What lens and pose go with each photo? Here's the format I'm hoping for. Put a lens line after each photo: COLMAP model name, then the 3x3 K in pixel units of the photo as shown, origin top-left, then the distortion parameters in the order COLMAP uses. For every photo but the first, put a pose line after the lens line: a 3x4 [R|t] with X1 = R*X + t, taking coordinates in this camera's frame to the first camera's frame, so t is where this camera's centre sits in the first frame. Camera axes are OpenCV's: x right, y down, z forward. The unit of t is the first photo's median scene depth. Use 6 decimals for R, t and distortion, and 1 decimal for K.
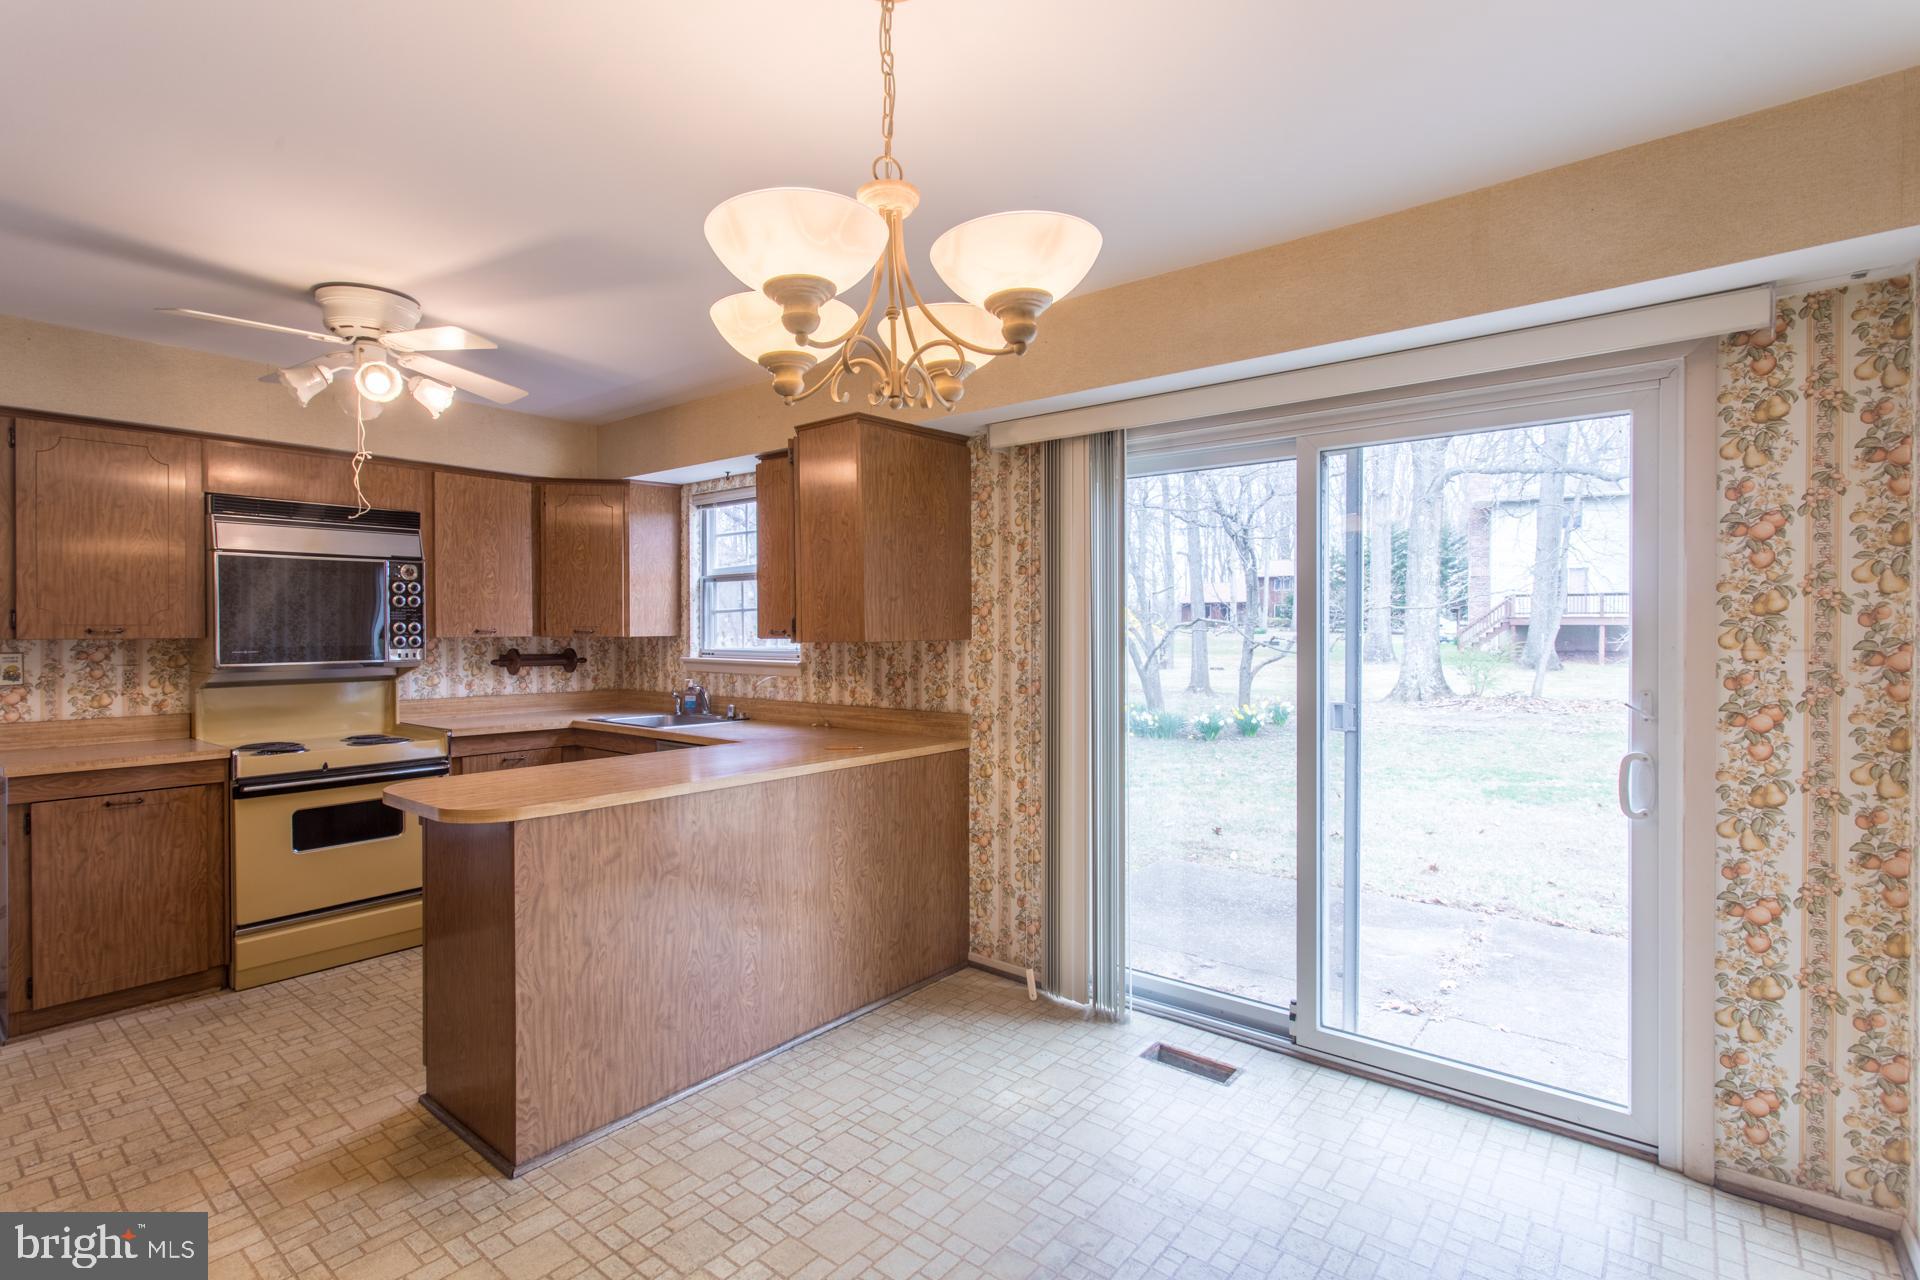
lens RADIAL K [[902.3, 0, 950.0], [0, 902.3, 635.9], [0, 0, 1]] dist [-0.002972, 0.001722]
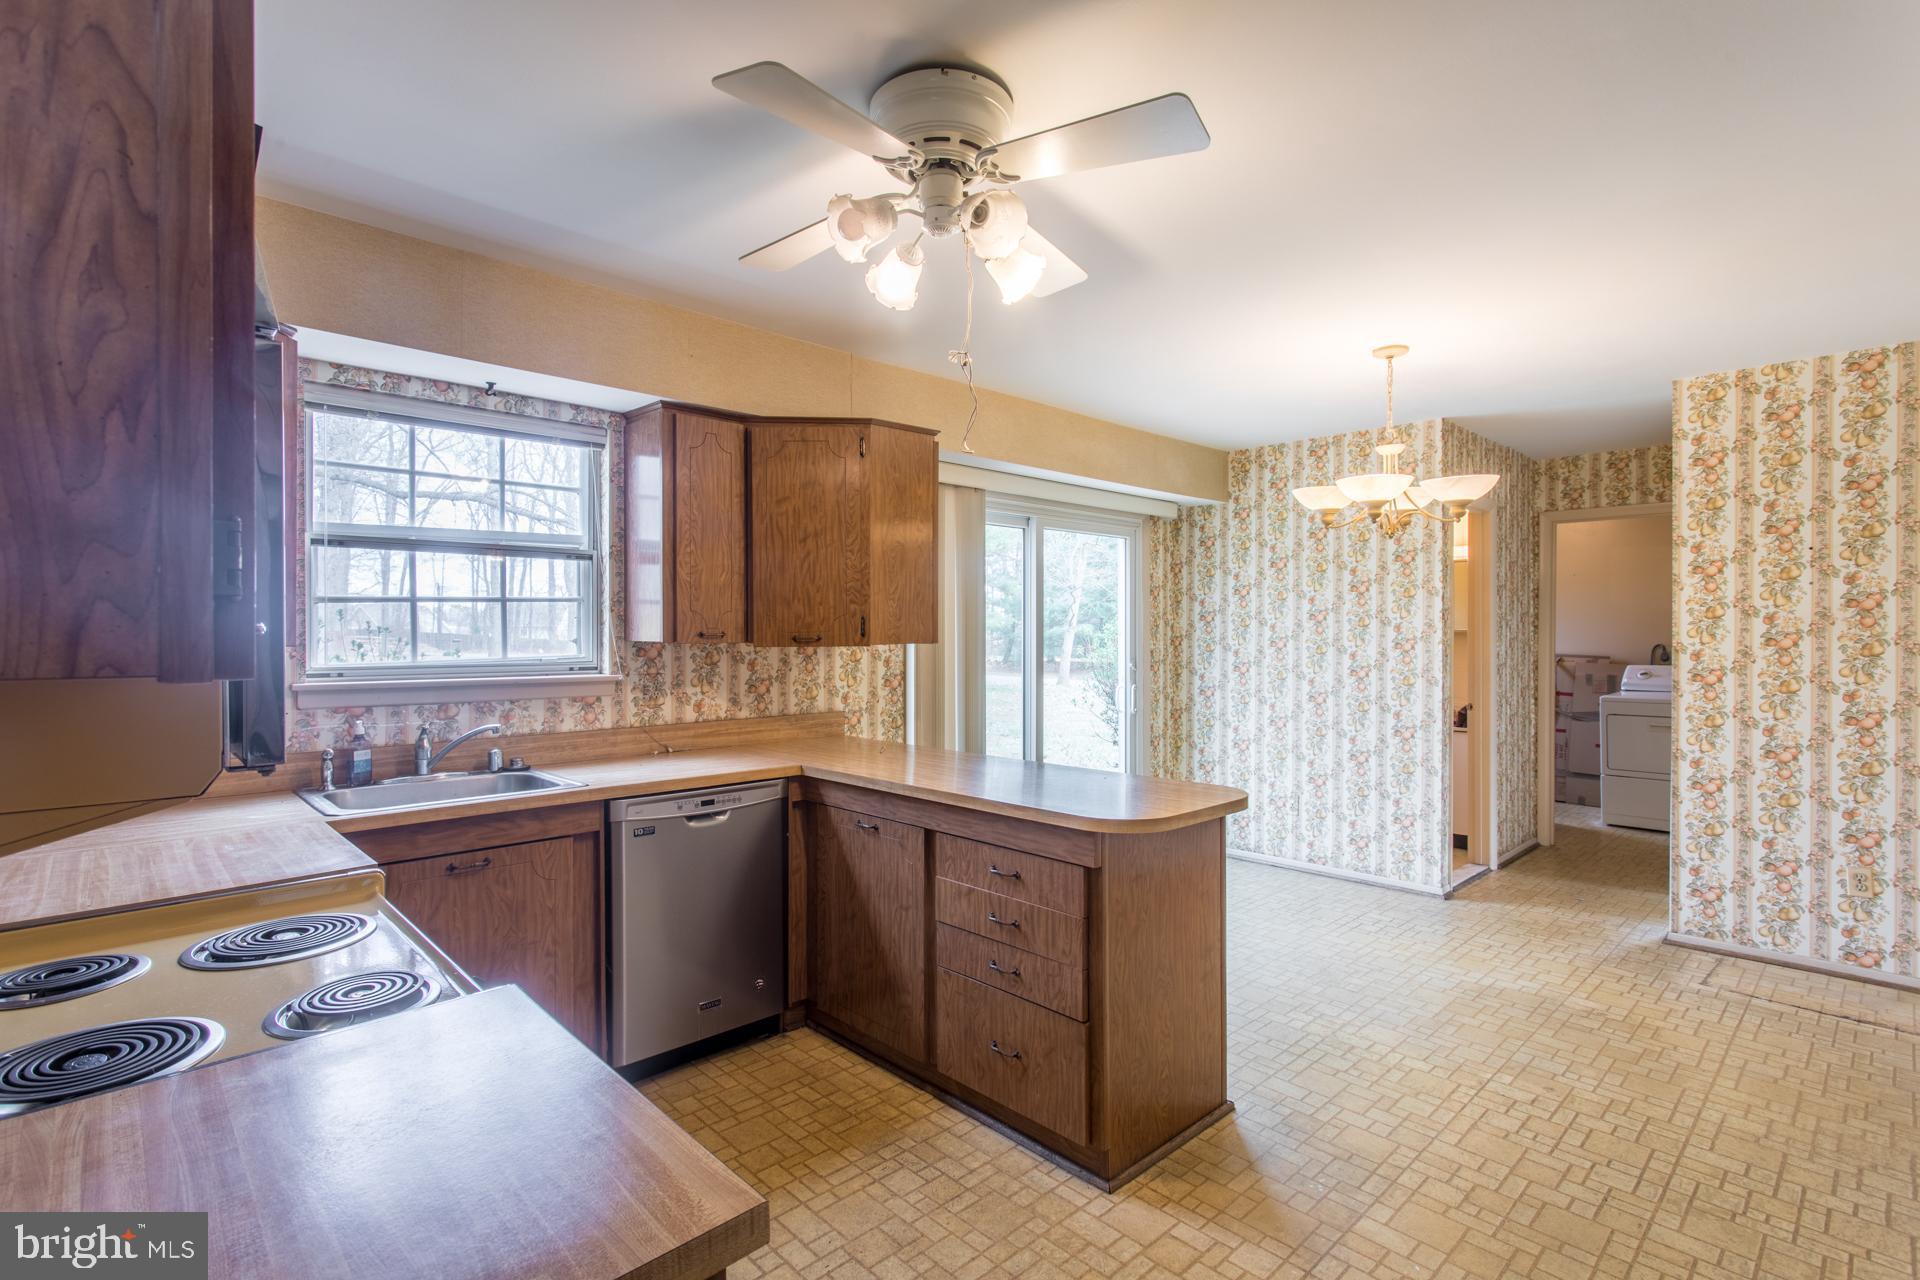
lens RADIAL K [[902.3, 0, 950.0], [0, 902.3, 635.9], [0, 0, 1]] dist [-0.002972, 0.001722]
pose [[0.135420, -0.002731, 0.990785, -1.039727], [0.006787, 0.999975, 0.001829, -0.003543], [-0.990765, 0.006476, 0.135435, 0.743019]]
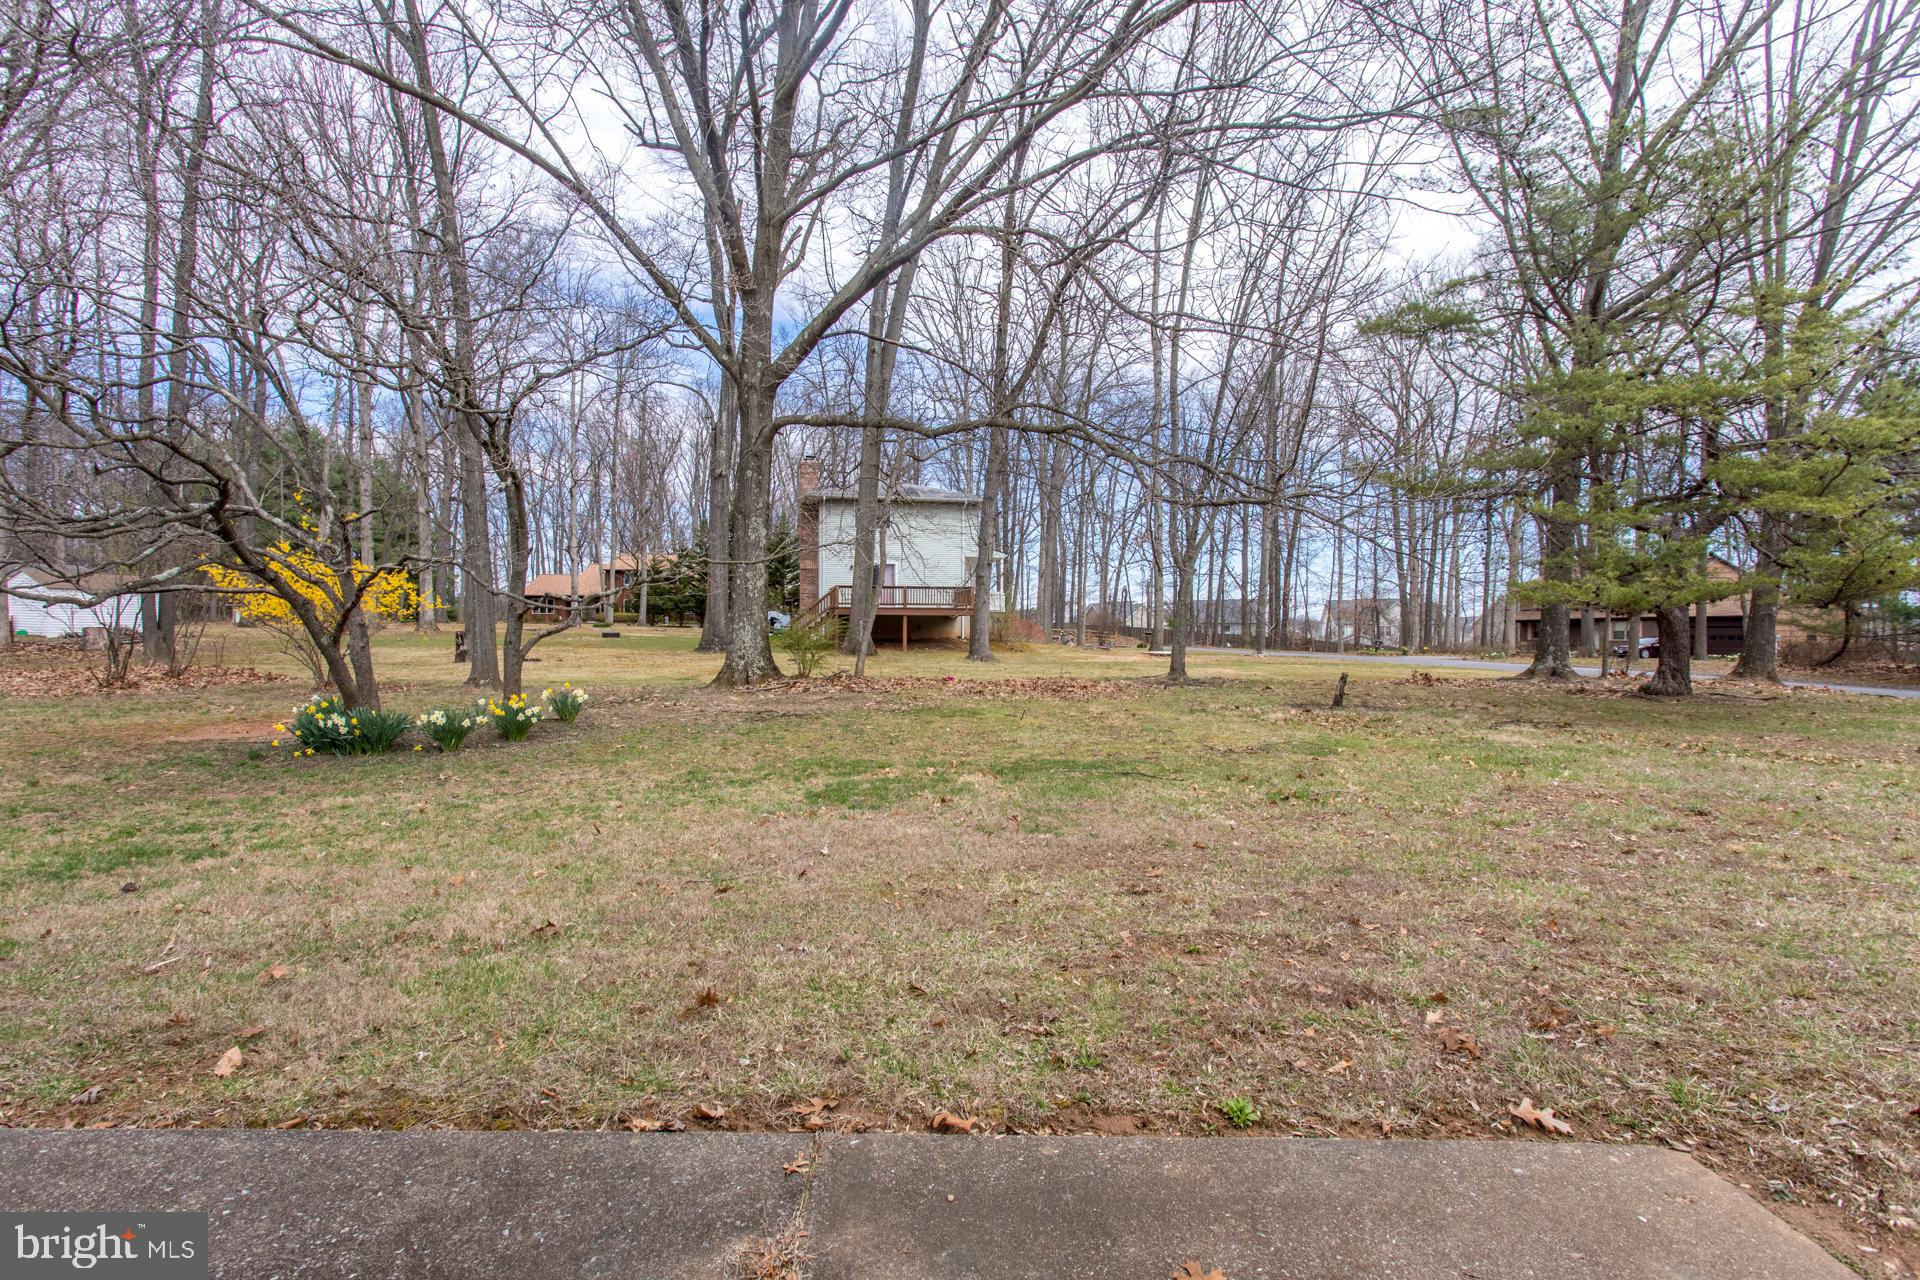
lens RADIAL K [[904.6, 0, 949.5], [0, 904.6, 635.1], [0, 0, 1]] dist [-0.002614, 0.005174]
pose [[0.775357, 0.000898, 0.631522, 0.627485], [-0.000287, 0.999999, -0.001069, 0.129505], [-0.631523, 0.000648, 0.775357, 1.034858]]
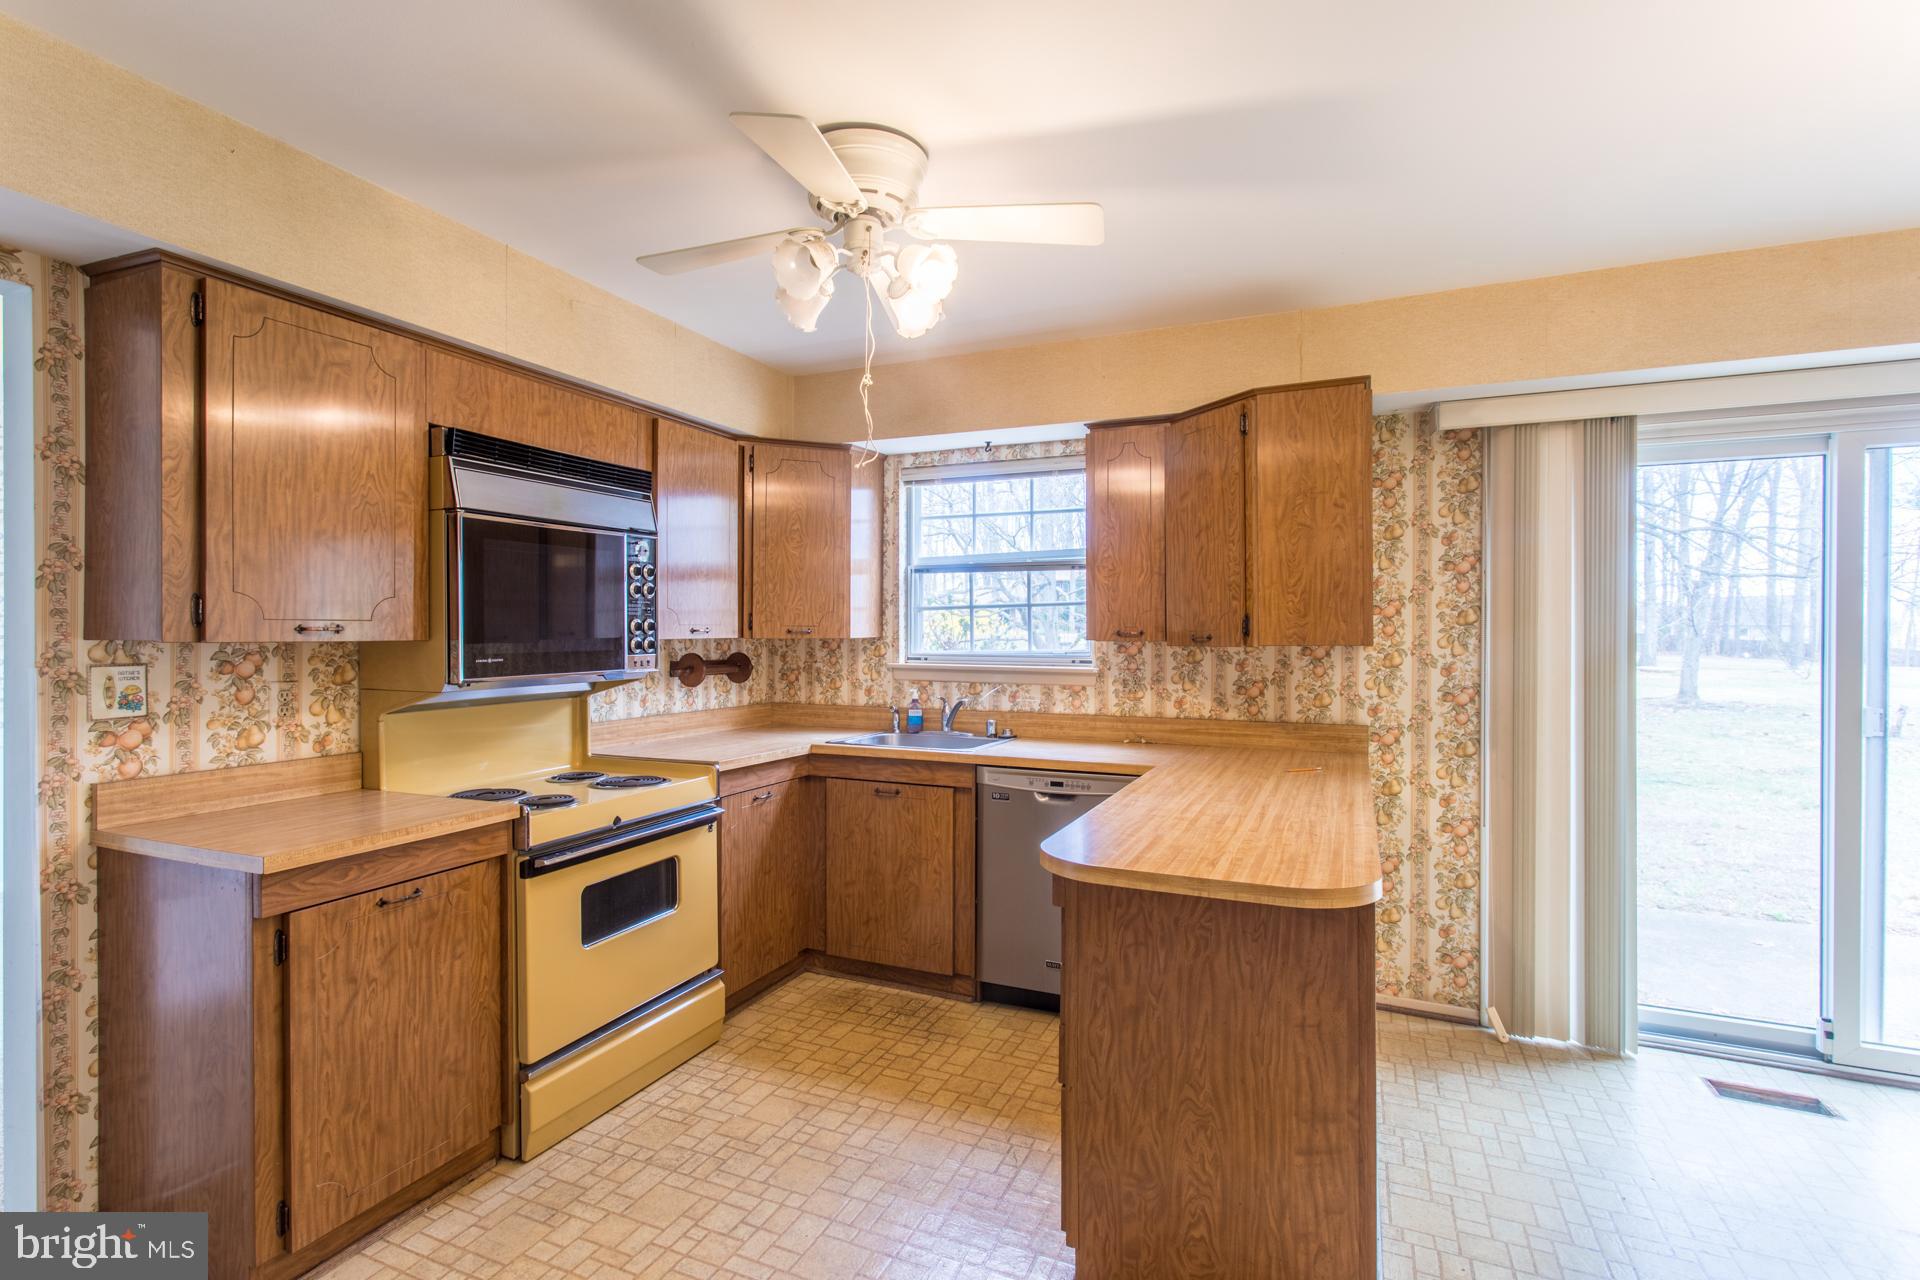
lens RADIAL K [[904.6, 0, 949.5], [0, 904.6, 635.1], [0, 0, 1]] dist [-0.002614, 0.005174]
pose [[0.965730, 0.002089, 0.259542, -0.624275], [-0.001630, 0.999997, -0.001982, -0.000713], [-0.259545, 0.001491, 0.965730, 0.246262]]
